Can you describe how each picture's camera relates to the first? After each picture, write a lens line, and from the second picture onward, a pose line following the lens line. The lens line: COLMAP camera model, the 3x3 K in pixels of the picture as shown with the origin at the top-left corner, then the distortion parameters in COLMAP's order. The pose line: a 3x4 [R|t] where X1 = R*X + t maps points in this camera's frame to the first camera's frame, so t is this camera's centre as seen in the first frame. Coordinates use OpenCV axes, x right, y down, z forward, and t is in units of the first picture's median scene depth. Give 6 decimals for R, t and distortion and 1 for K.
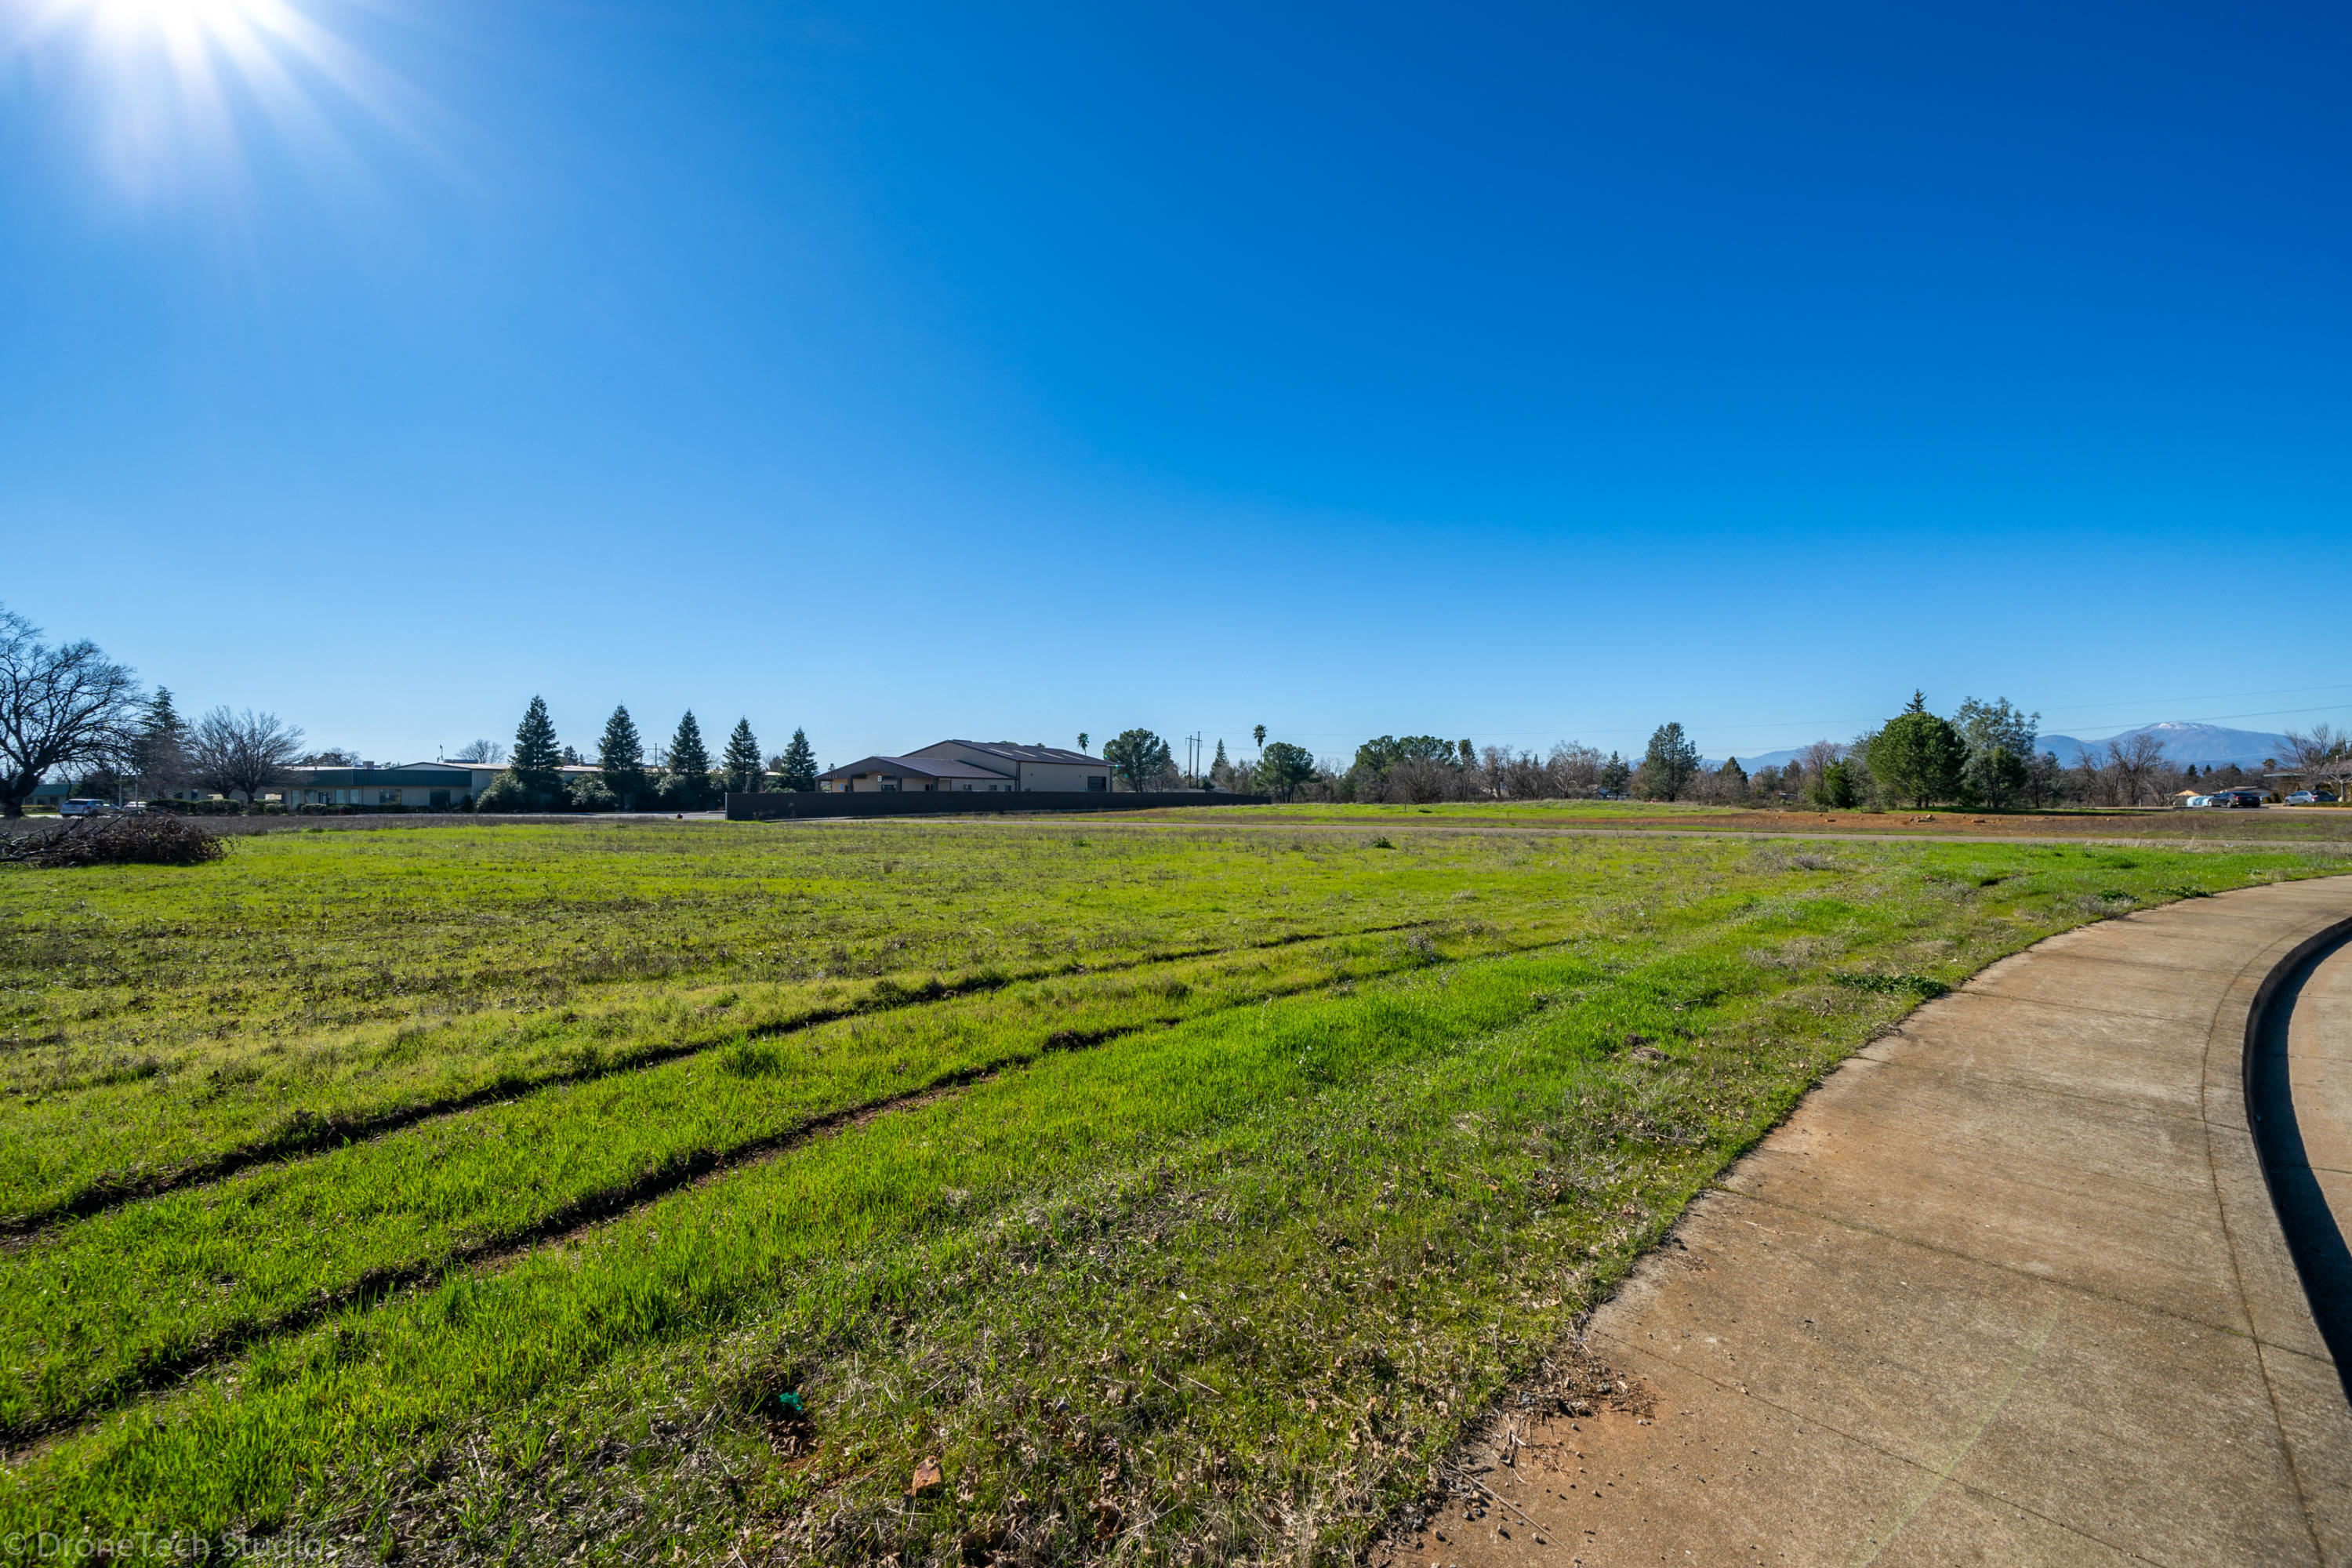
lens RADIAL K [[916.6, 0, 1176.5], [0, 916.6, 788.3], [0, 0, 1]] dist [-0.001914, -0.000300]
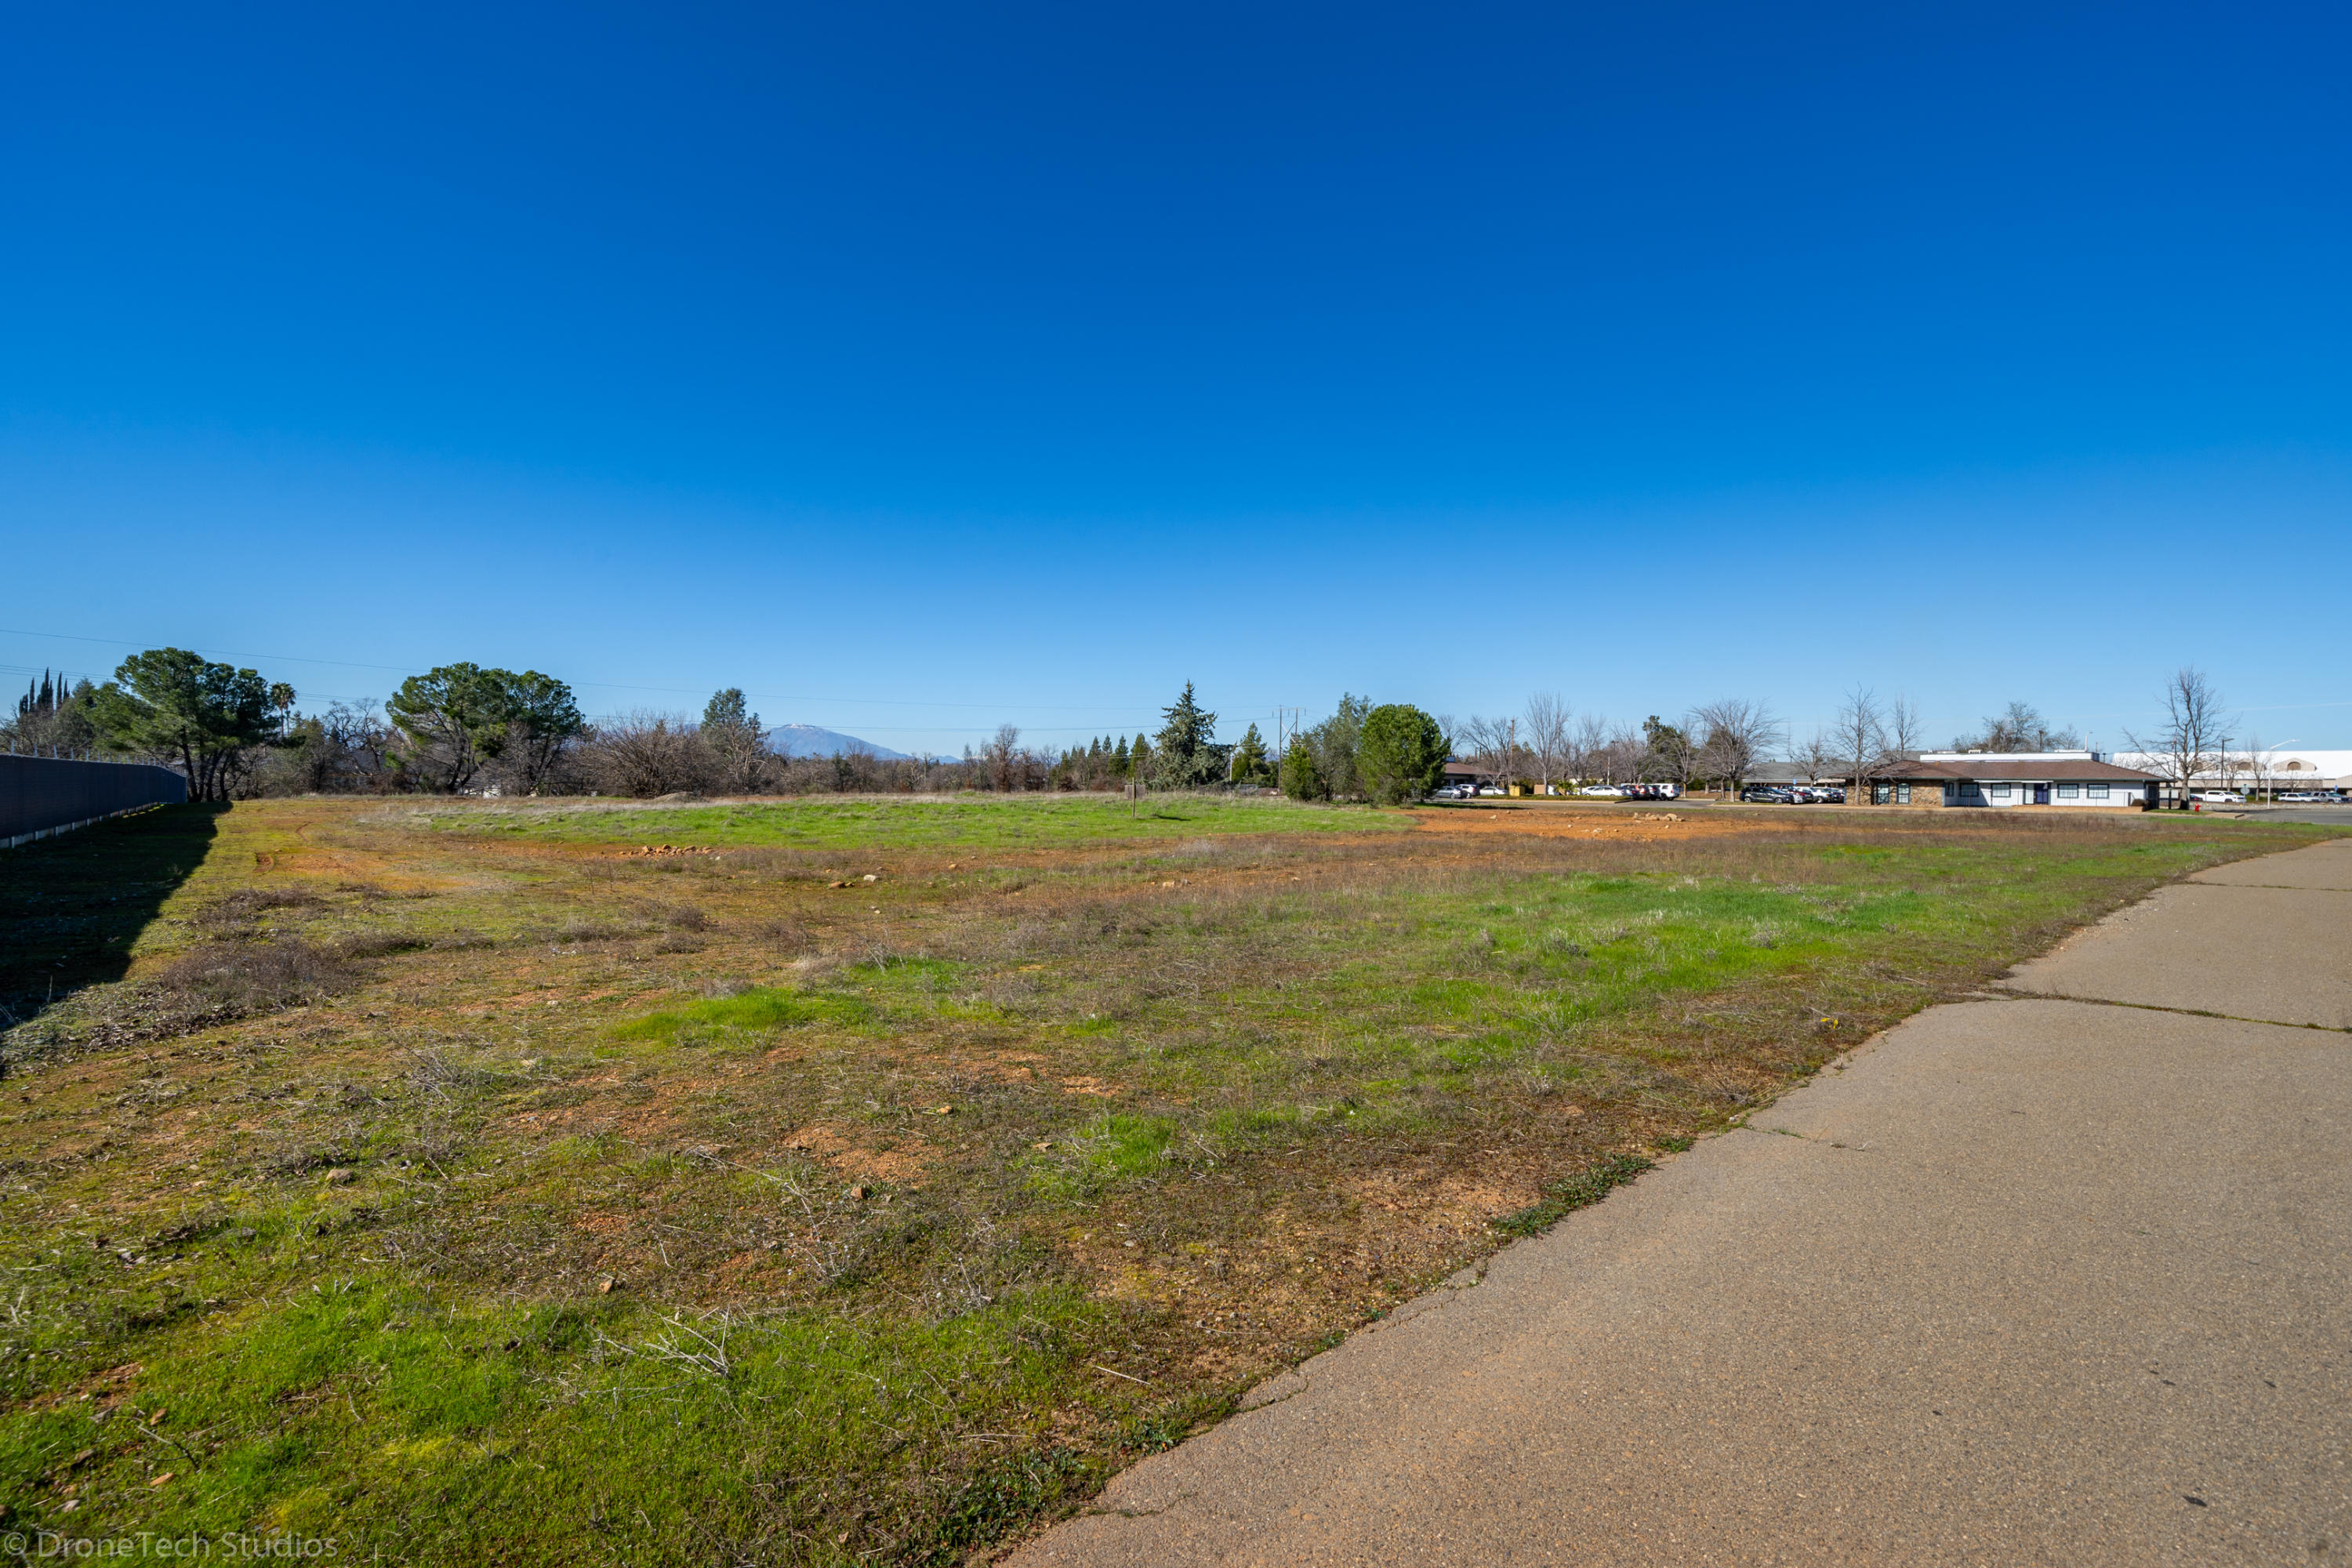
lens RADIAL K [[997.5, 0, 1171.5], [0, 997.5, 794.3], [0, 0, 1]] dist [-0.001097, -0.000608]
pose [[0.386803, -0.003321, 0.922156, -0.136879], [-0.018787, 0.999758, 0.011481, 0.002780], [-0.921971, -0.021765, 0.386647, 0.411735]]
